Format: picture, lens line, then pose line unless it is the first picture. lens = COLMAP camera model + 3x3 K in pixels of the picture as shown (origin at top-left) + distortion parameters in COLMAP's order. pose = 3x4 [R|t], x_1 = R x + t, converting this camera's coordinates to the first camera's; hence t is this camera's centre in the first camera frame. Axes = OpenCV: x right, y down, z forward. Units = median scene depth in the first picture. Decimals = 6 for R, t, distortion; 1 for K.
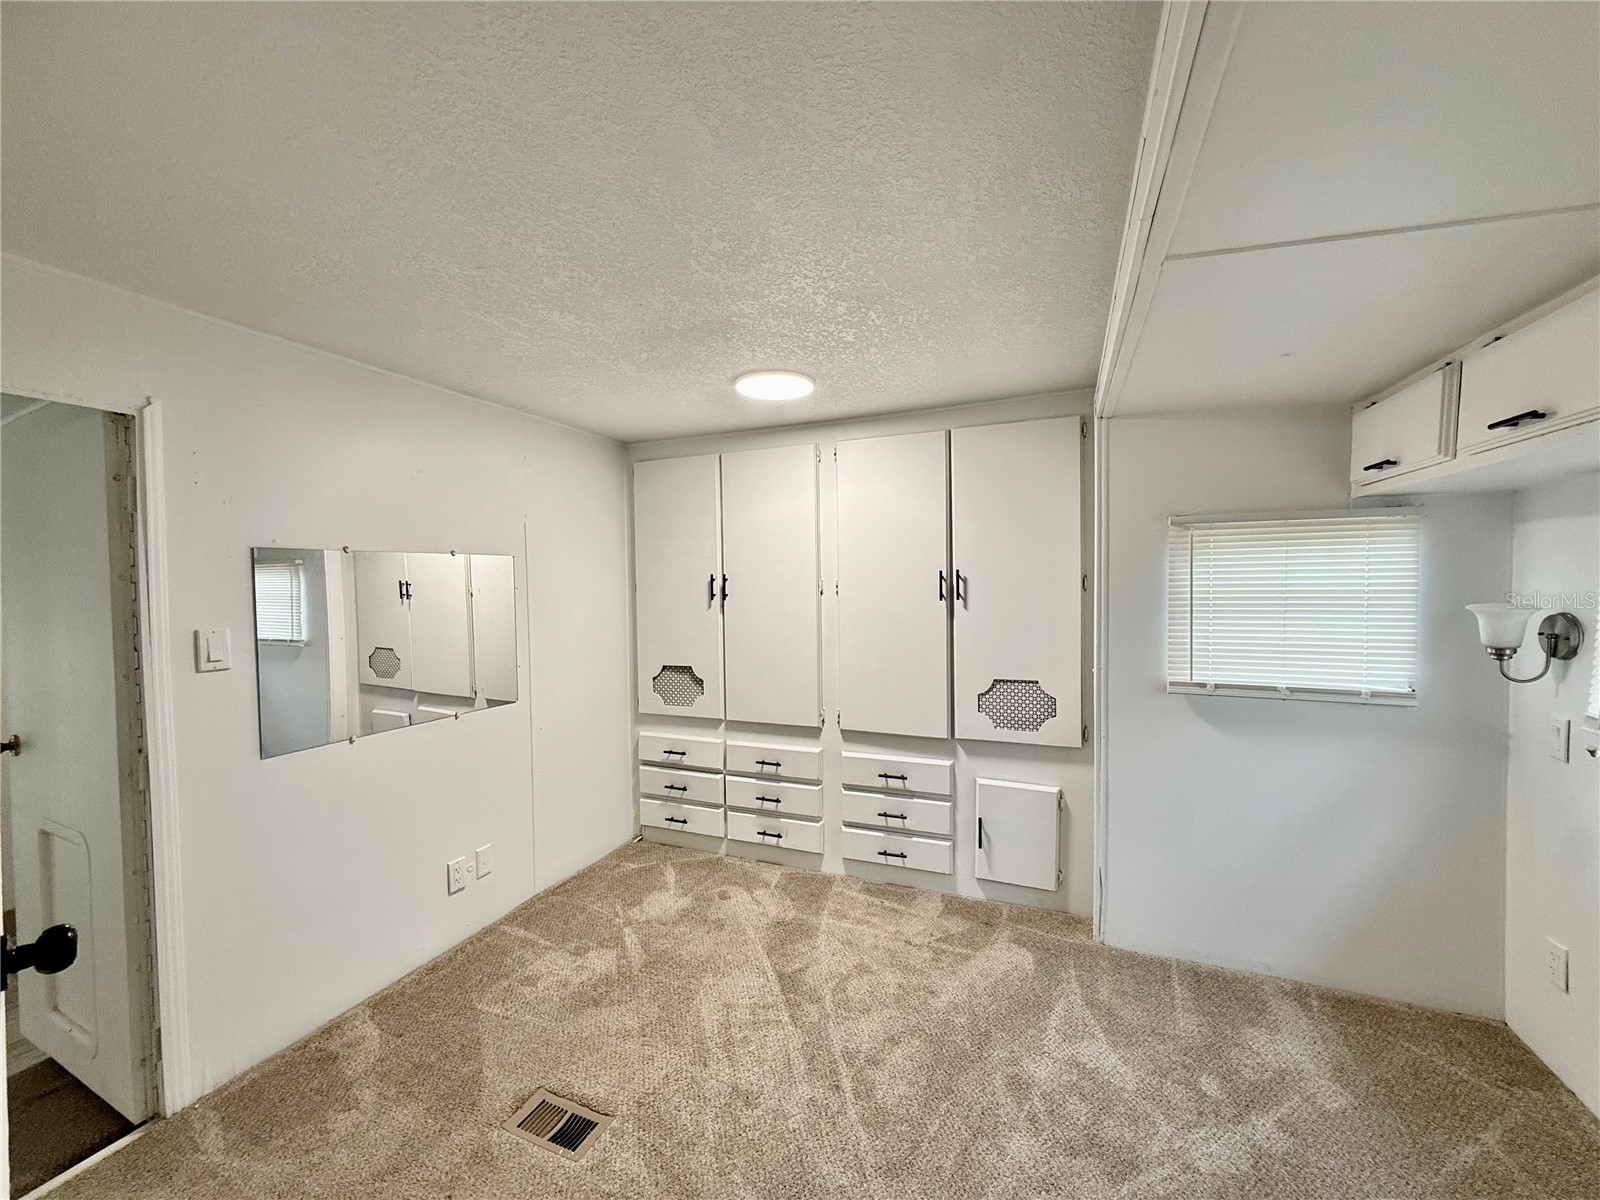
lens RADIAL K [[639.1, 0, 802.7], [0, 639.1, 606.2], [0, 0, 1]] dist [0.002997, 0.000568]
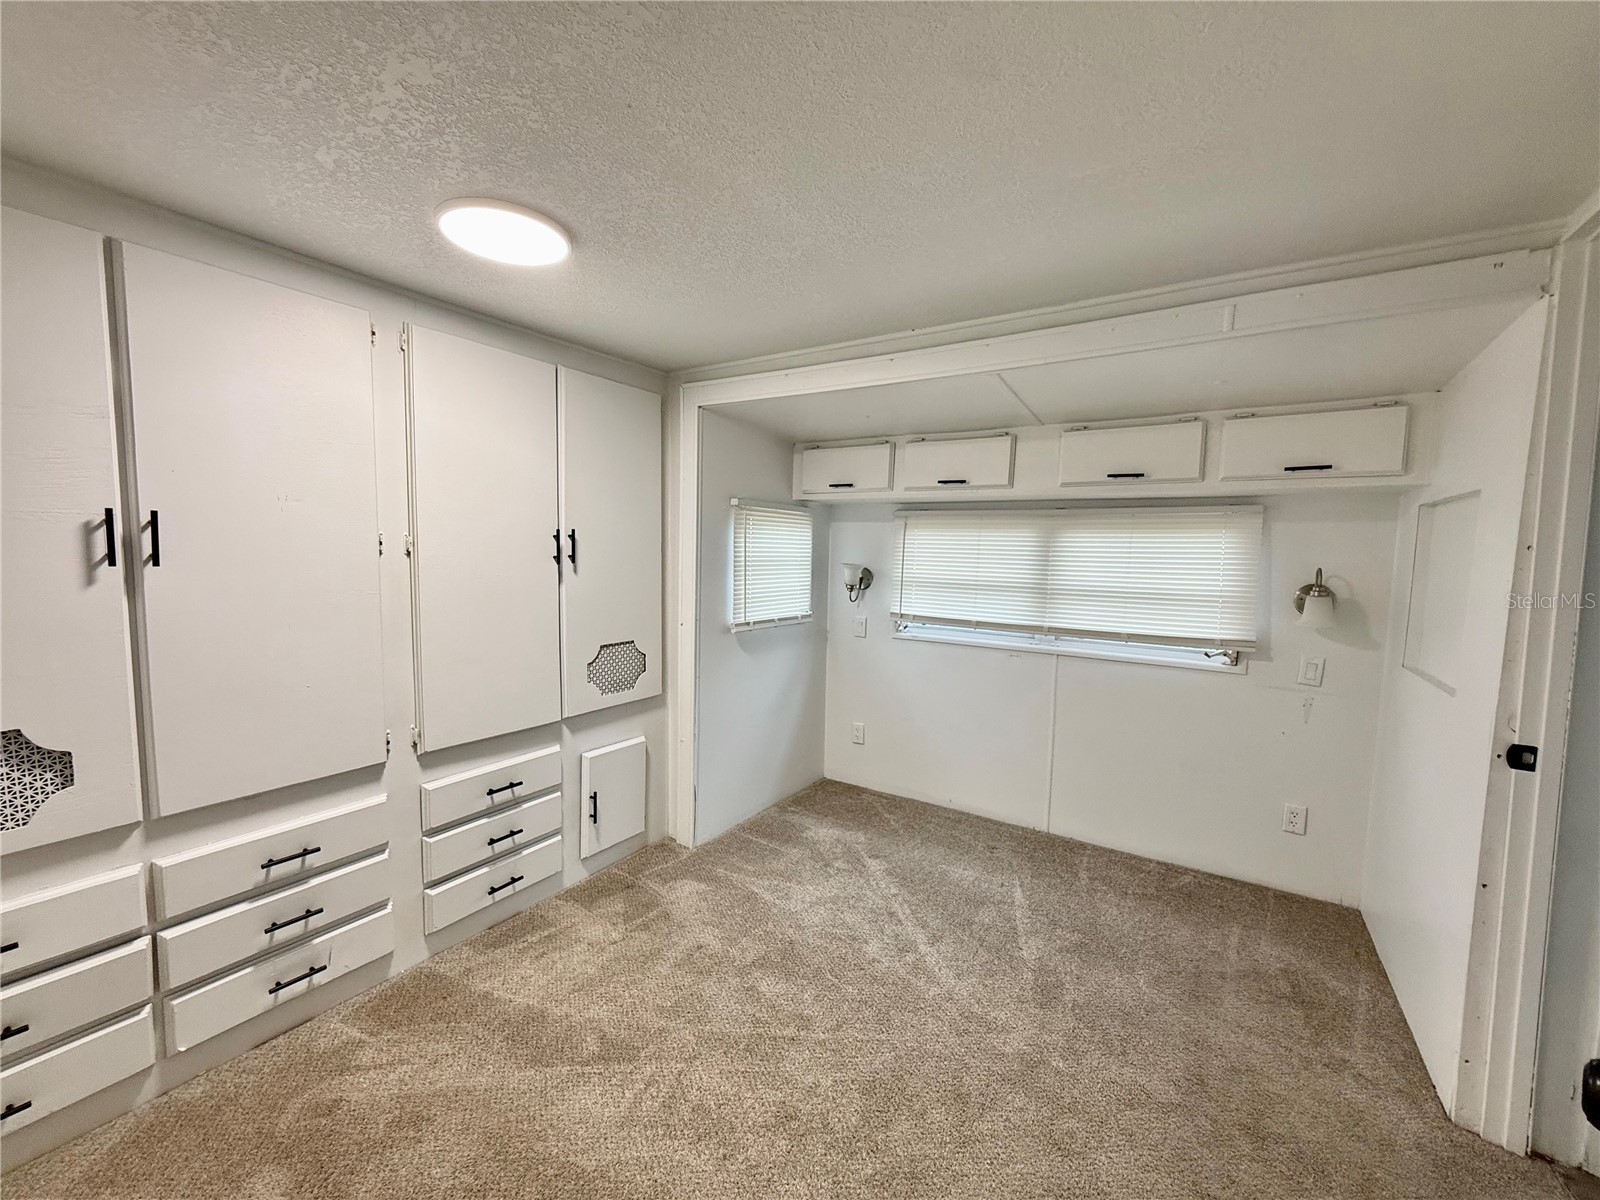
lens RADIAL K [[639.1, 0, 815.3], [0, 639.1, 606.8], [0, 0, 1]] dist [0.002997, 0.000568]
pose [[0.170110, -0.070201, 0.982921, -0.580738], [0.017708, 0.997516, 0.068179, -0.003743], [-0.985266, 0.005807, 0.170931, 0.509783]]
